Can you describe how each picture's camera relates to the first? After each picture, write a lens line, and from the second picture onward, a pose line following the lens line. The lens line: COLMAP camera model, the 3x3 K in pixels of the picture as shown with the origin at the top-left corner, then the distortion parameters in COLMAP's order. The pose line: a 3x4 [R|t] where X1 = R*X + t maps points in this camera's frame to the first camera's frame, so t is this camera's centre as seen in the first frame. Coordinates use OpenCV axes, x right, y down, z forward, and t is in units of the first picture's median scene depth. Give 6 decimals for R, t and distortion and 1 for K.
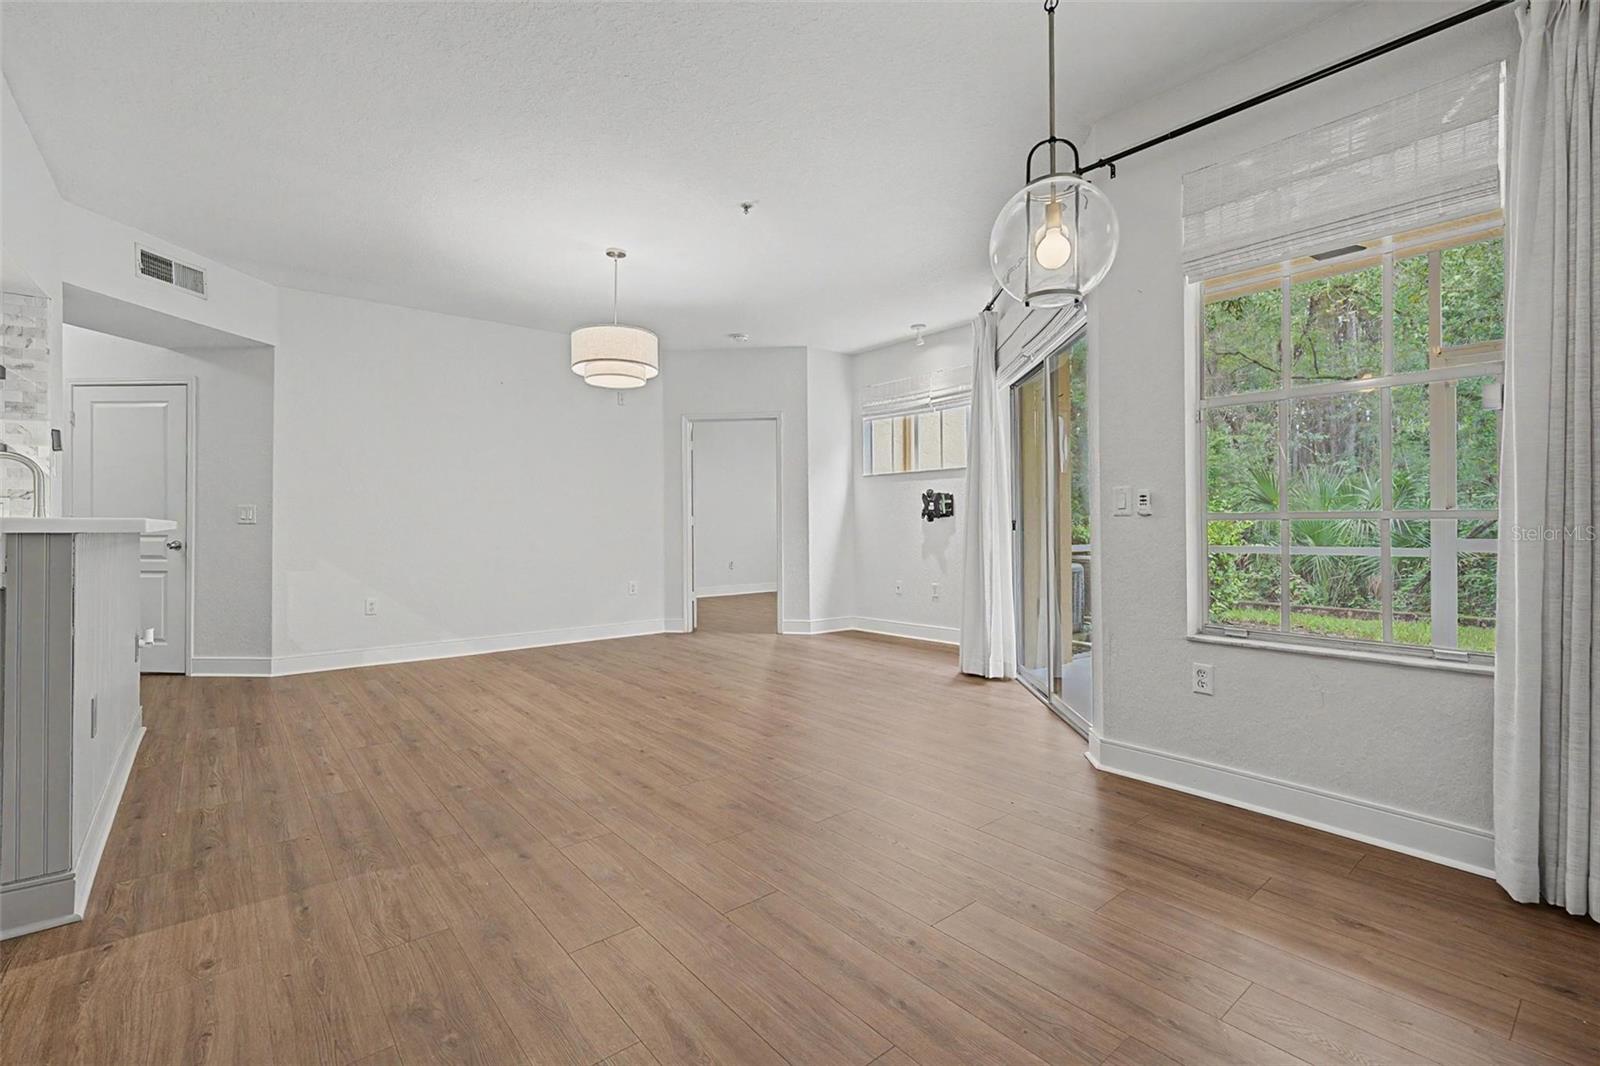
lens RADIAL K [[712.7, 0, 800.4], [0, 712.7, 517.1], [0, 0, 1]] dist [-0.002359, 0.001182]
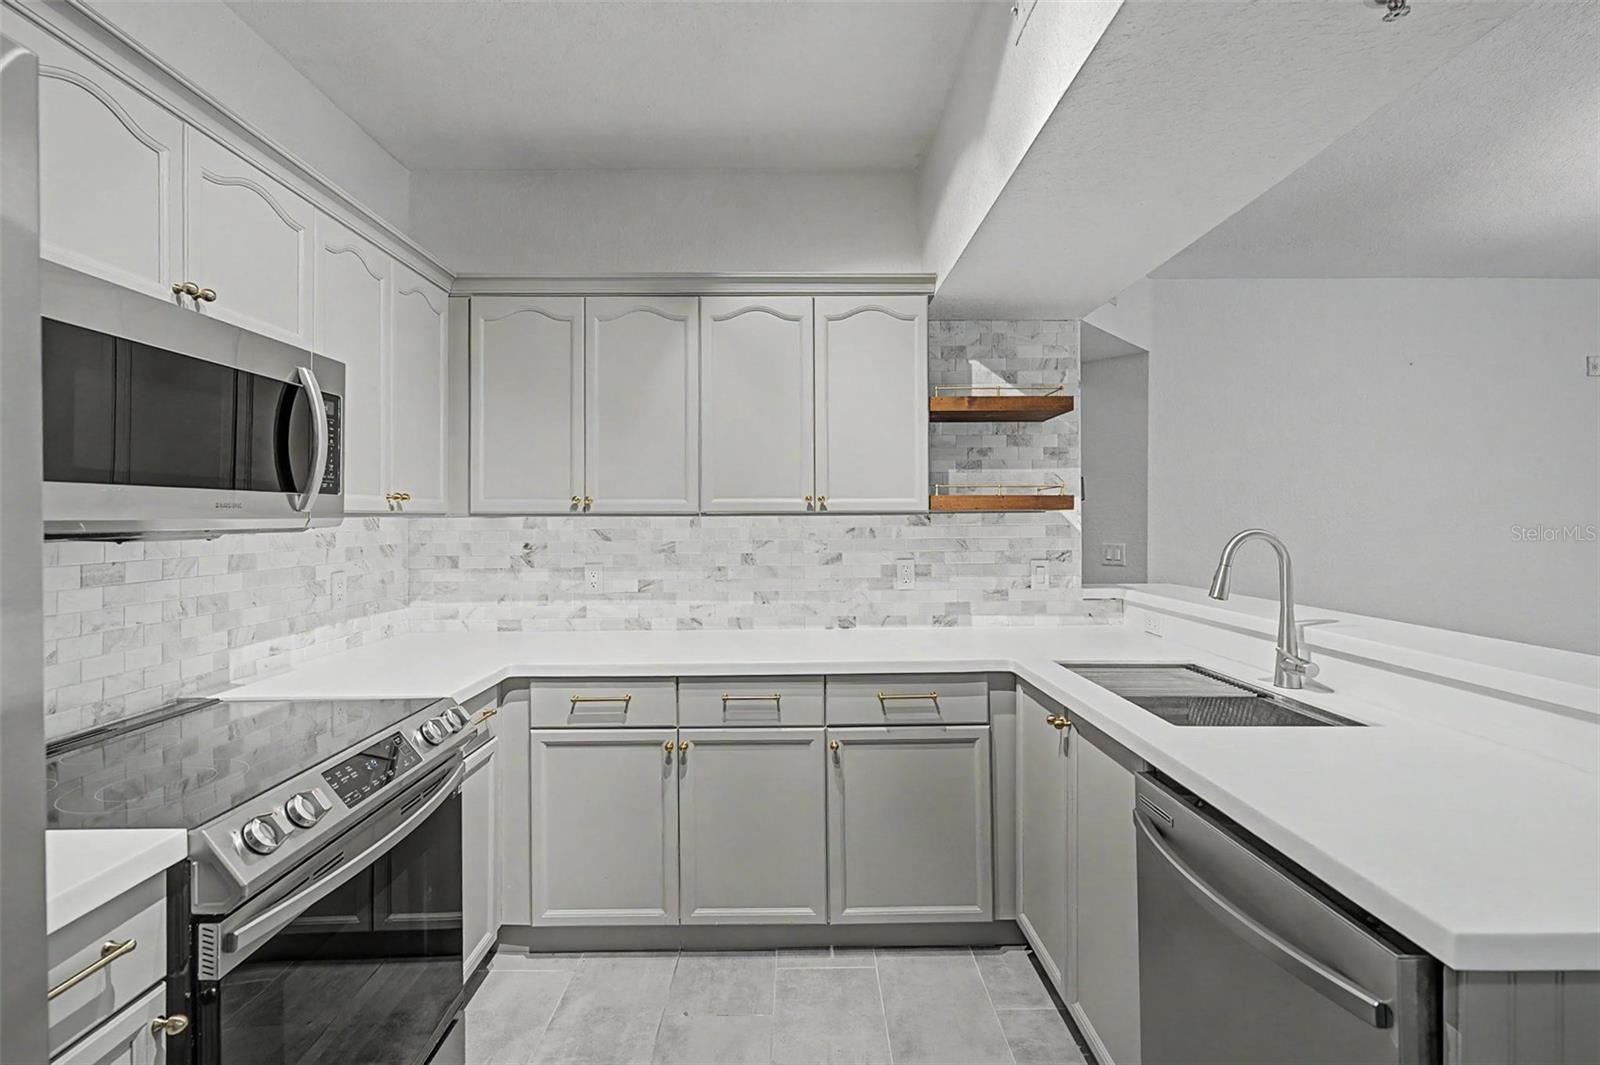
lens RADIAL K [[712.7, 0, 799.3], [0, 712.7, 512.8], [0, 0, 1]] dist [-0.002359, 0.001182]
pose [[0.775782, -0.004876, -0.630982, -0.628403], [0.007341, 0.999972, 0.001299, -0.067974], [0.630959, -0.005640, 0.775796, 0.112985]]
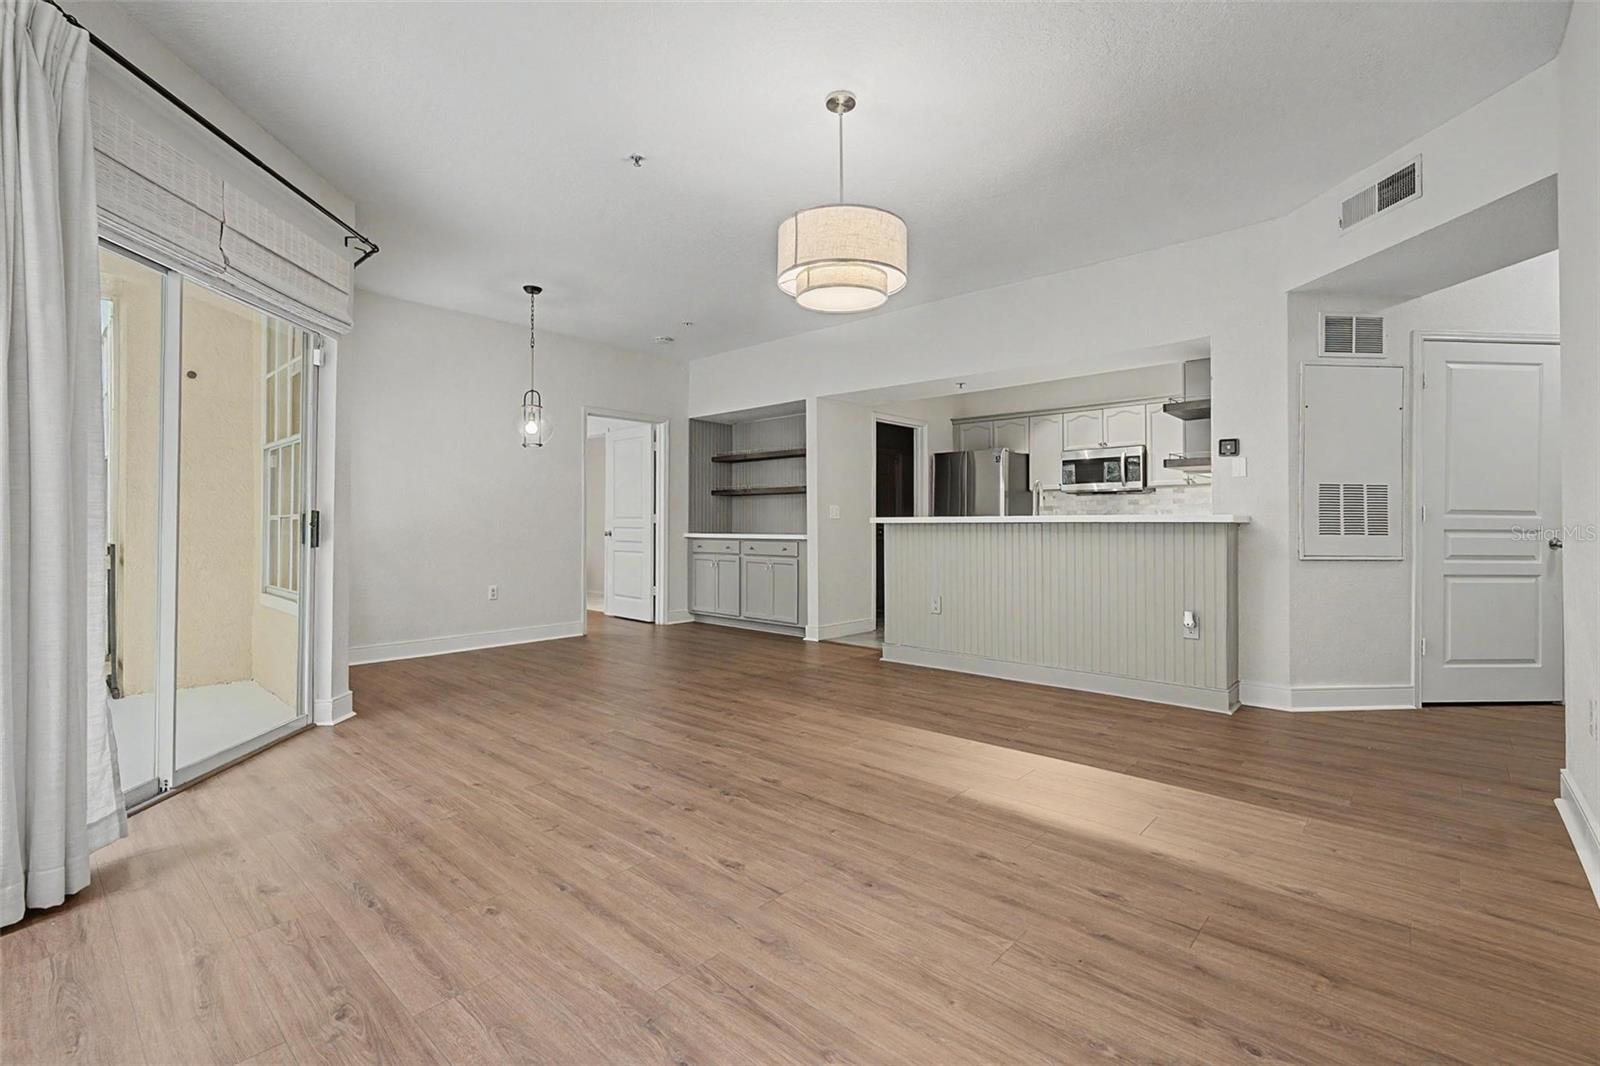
lens RADIAL K [[712.7, 0, 803.5], [0, 712.7, 519.8], [0, 0, 1]] dist [-0.002359, 0.001182]
pose [[-0.989802, 0.003081, -0.142414, -0.140610], [0.005217, 0.999879, -0.014622, 0.023597], [0.142352, -0.015216, -0.989699, 1.715016]]
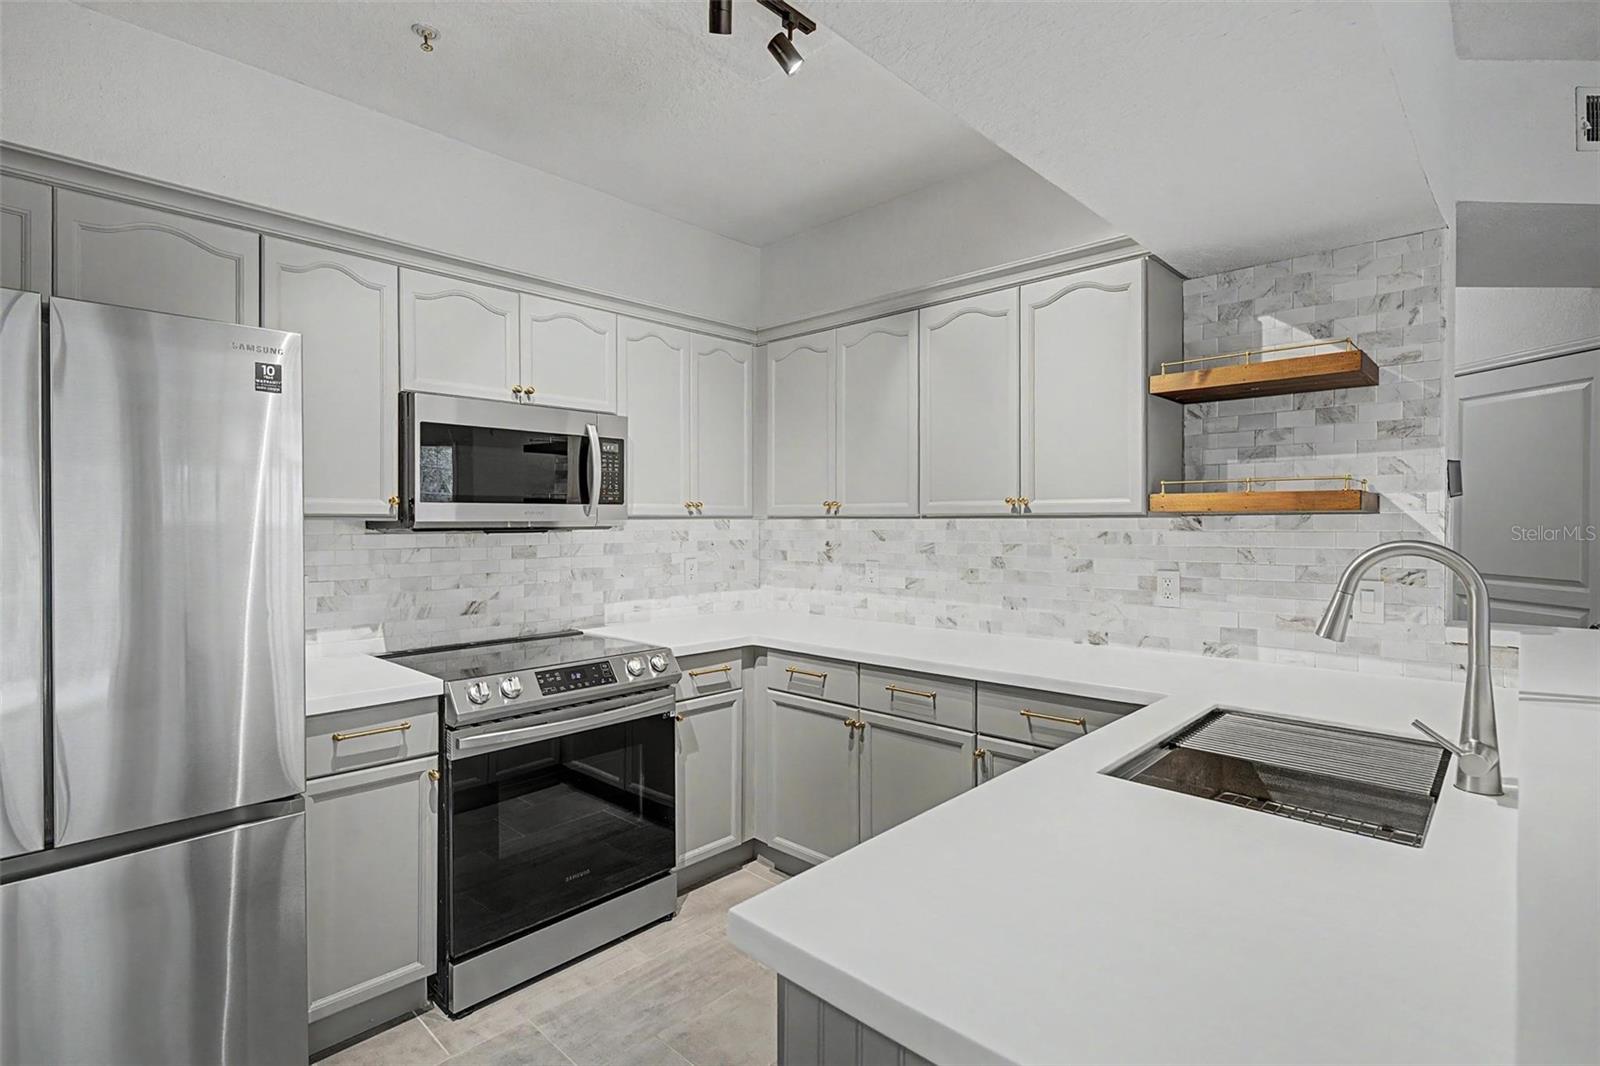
lens RADIAL K [[766.6, 0, 796.5], [0, 766.6, 525.6], [0, 0, 1]] dist [0.001368, -0.001972]
pose [[0.119796, 0.011371, -0.992733, -0.412682], [0.010613, 0.999863, 0.012733, -0.068746], [0.992742, -0.012062, 0.119659, 0.335465]]
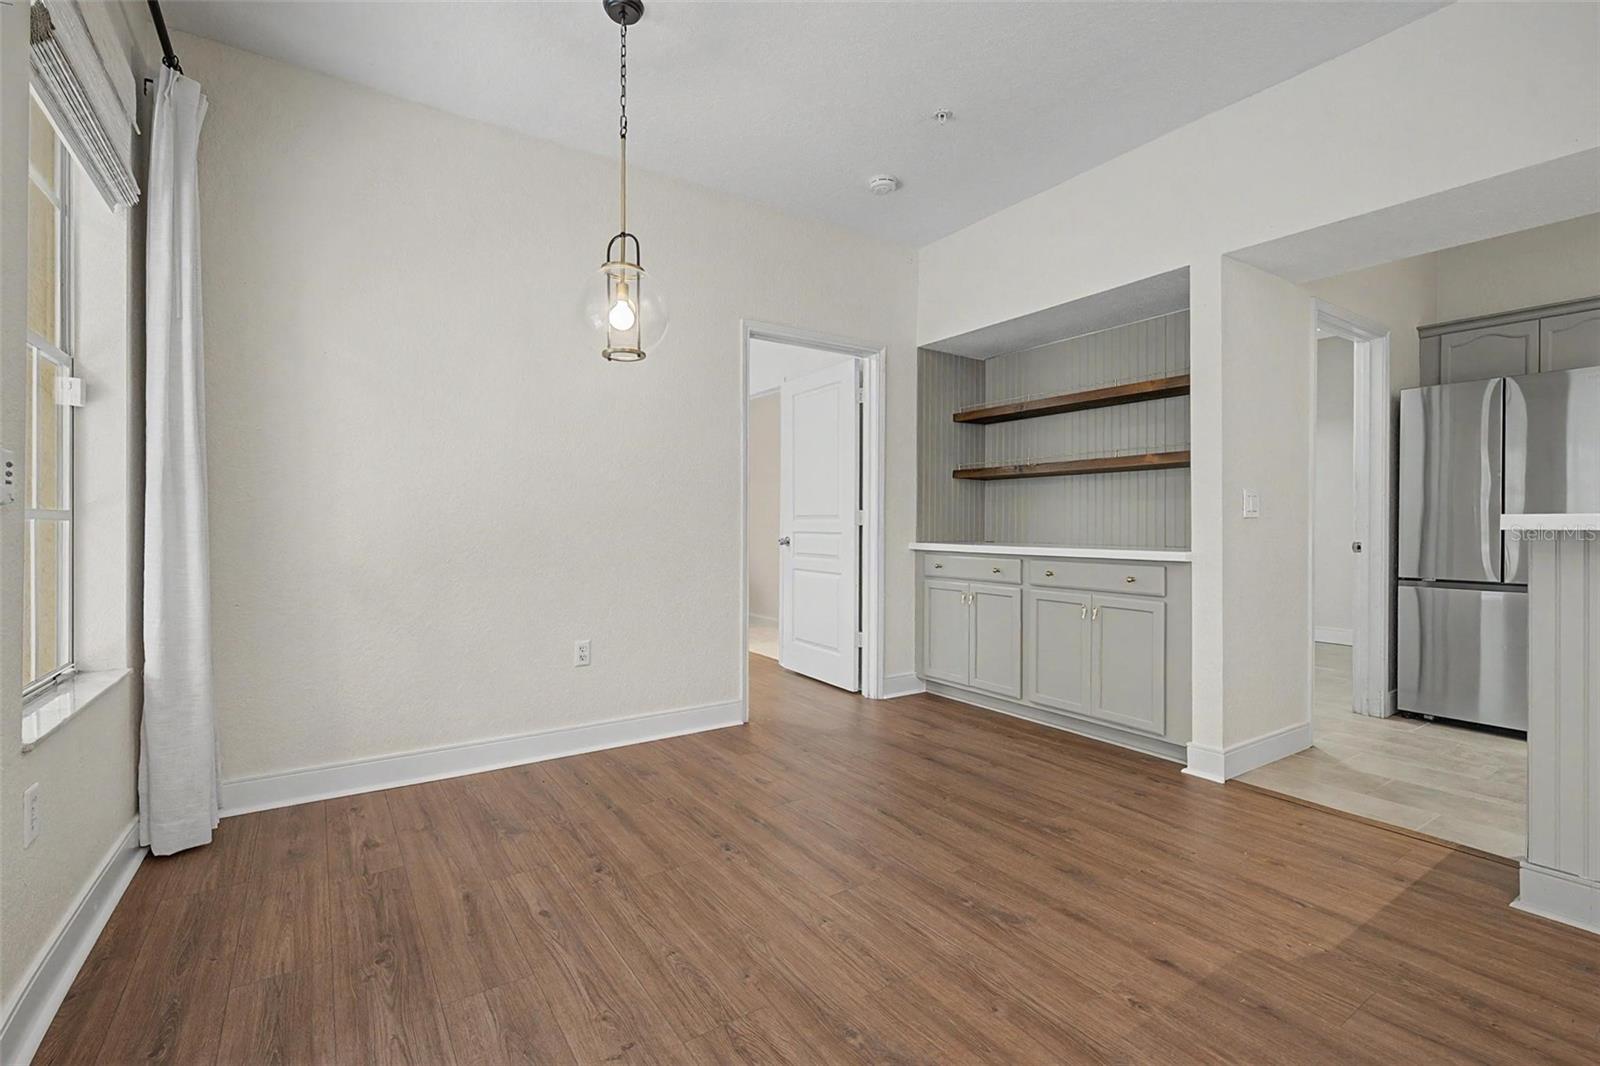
lens RADIAL K [[712.7, 0, 807.1], [0, 712.7, 531.0], [0, 0, 1]] dist [-0.002359, 0.001182]
pose [[-0.996001, 0.001195, 0.089330, -0.042265], [0.001548, 0.999991, 0.003880, 0.008173], [-0.089324, 0.004002, -0.995995, 0.962647]]
